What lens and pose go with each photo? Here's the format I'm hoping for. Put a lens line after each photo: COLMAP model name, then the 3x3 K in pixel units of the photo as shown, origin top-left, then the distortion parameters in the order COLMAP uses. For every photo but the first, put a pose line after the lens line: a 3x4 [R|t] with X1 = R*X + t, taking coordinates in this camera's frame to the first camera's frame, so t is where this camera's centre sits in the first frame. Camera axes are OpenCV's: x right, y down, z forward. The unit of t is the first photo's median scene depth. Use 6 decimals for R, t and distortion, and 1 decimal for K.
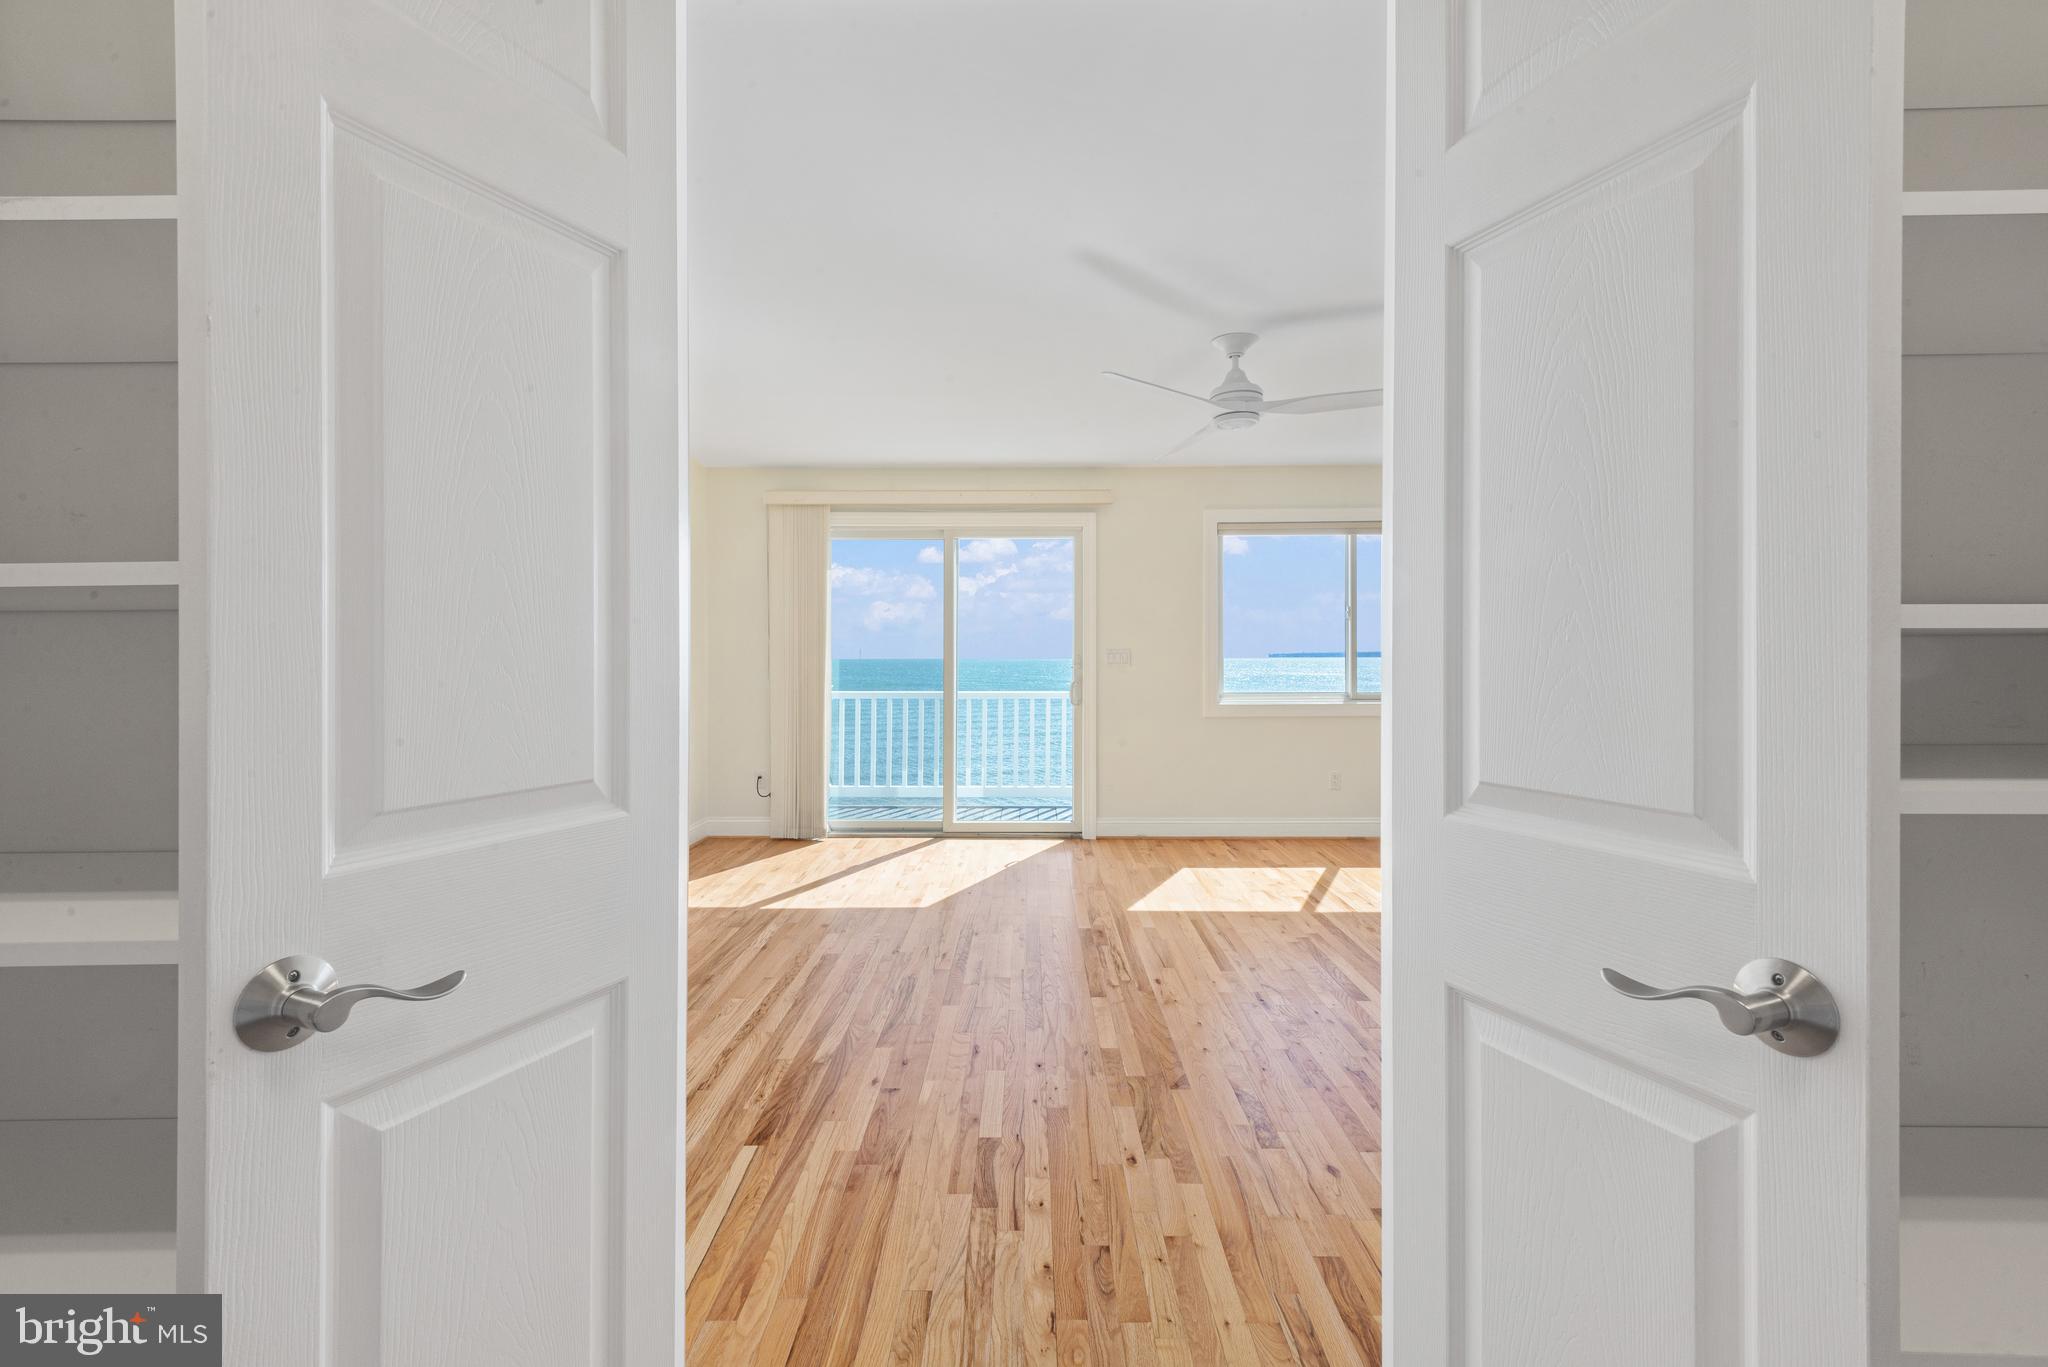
lens RADIAL K [[928.5, 0, 1016.5], [0, 928.5, 675.6], [0, 0, 1]] dist [0.011510, -0.000942]
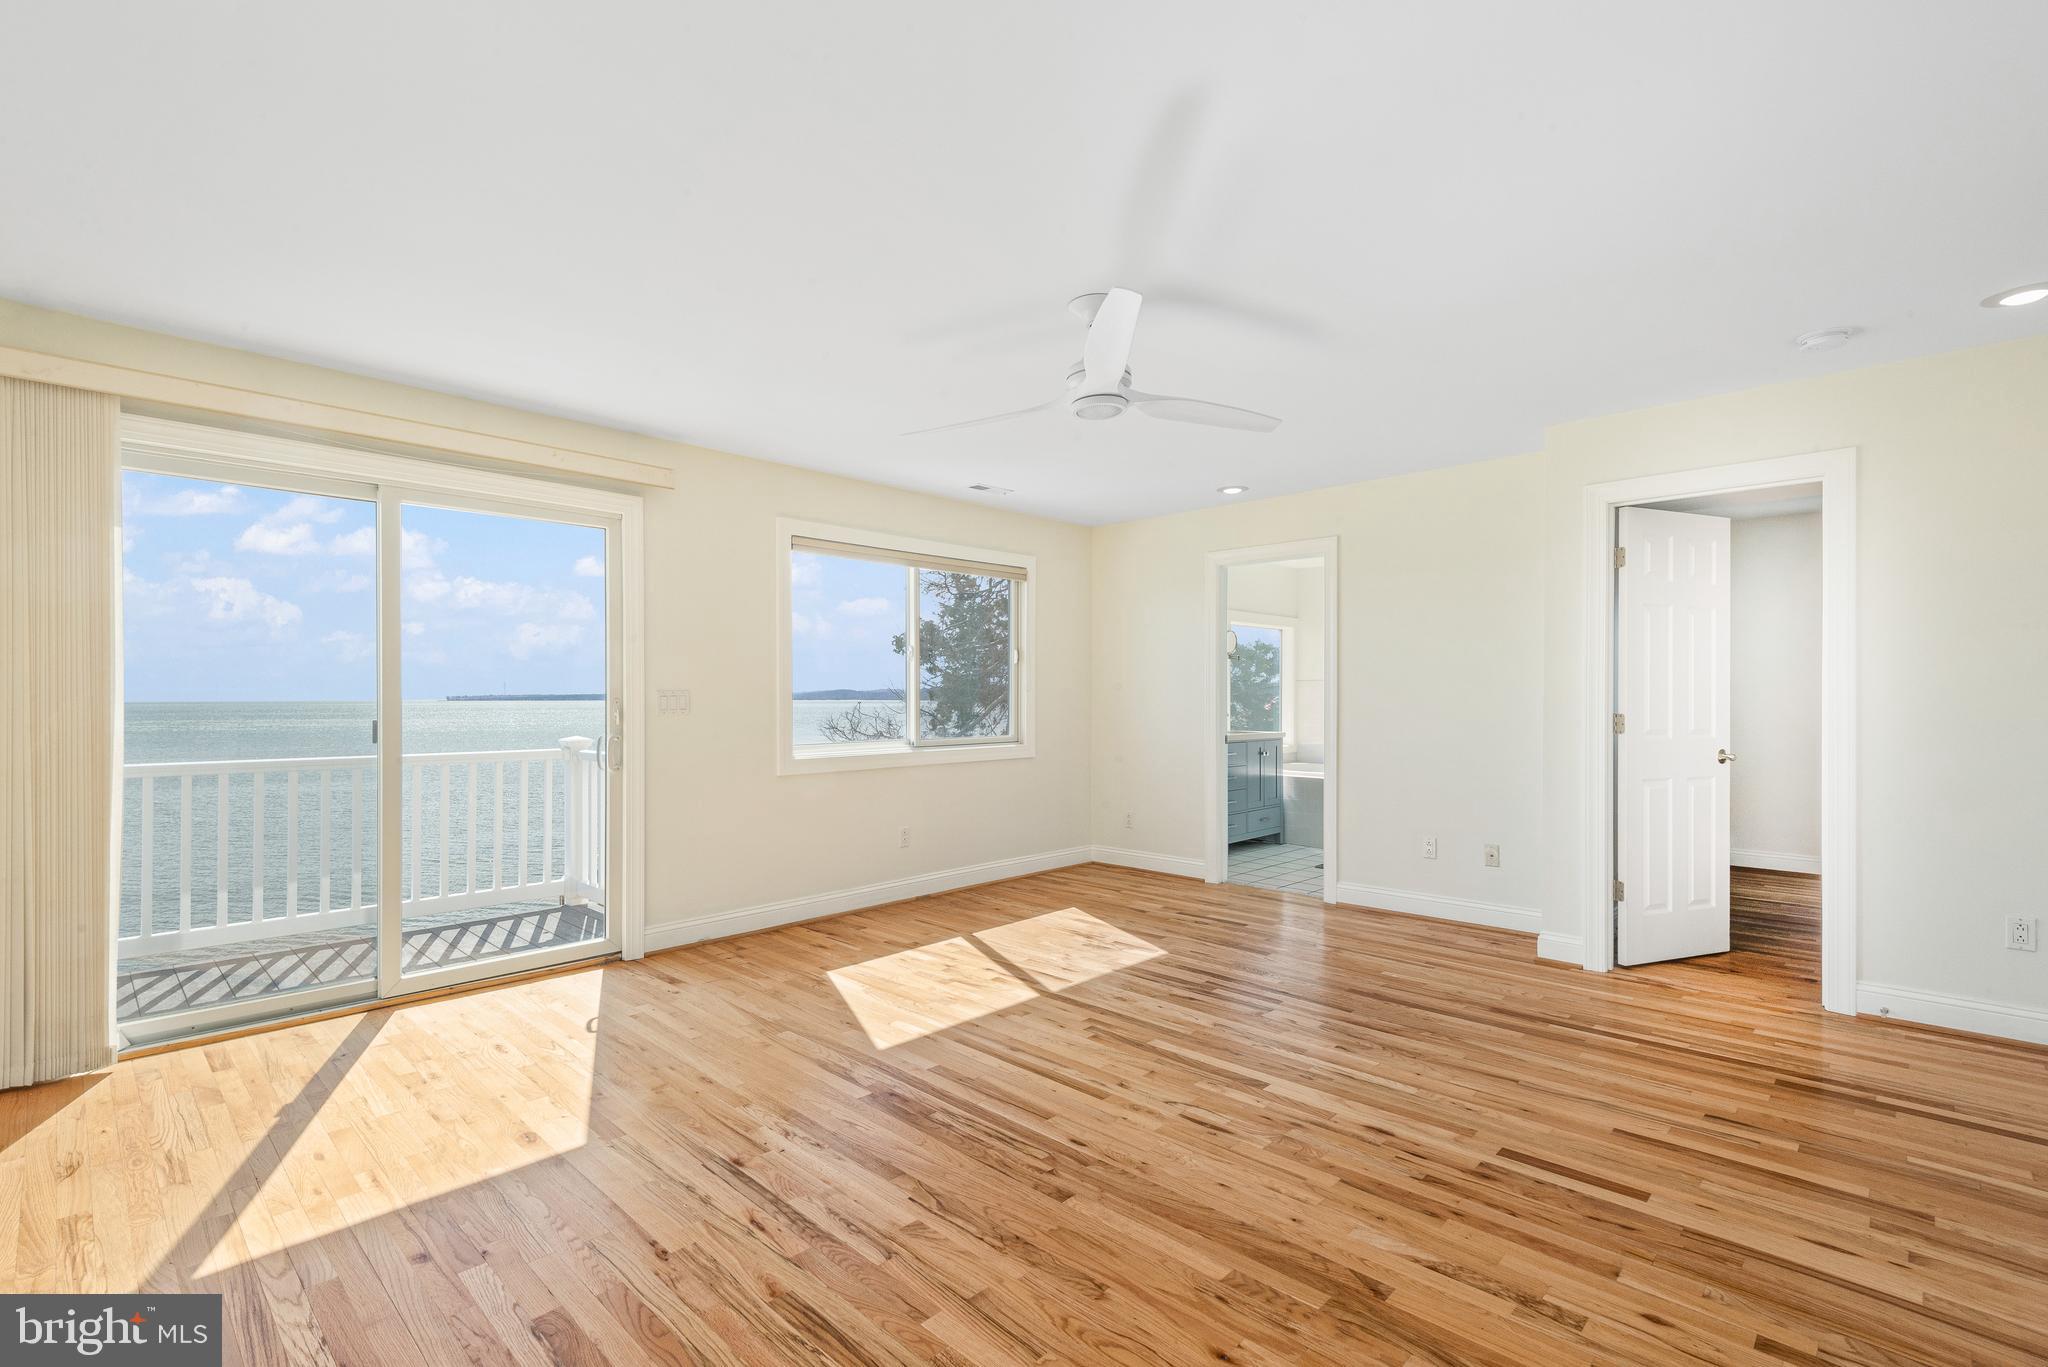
lens RADIAL K [[928.5, 0, 1035.6], [0, 928.5, 686.4], [0, 0, 1]] dist [0.011510, -0.000942]
pose [[0.684676, 0.013862, 0.728716, -0.254791], [0.013136, 0.999422, -0.031353, -0.003417], [-0.728729, 0.031039, 0.684098, 0.322803]]
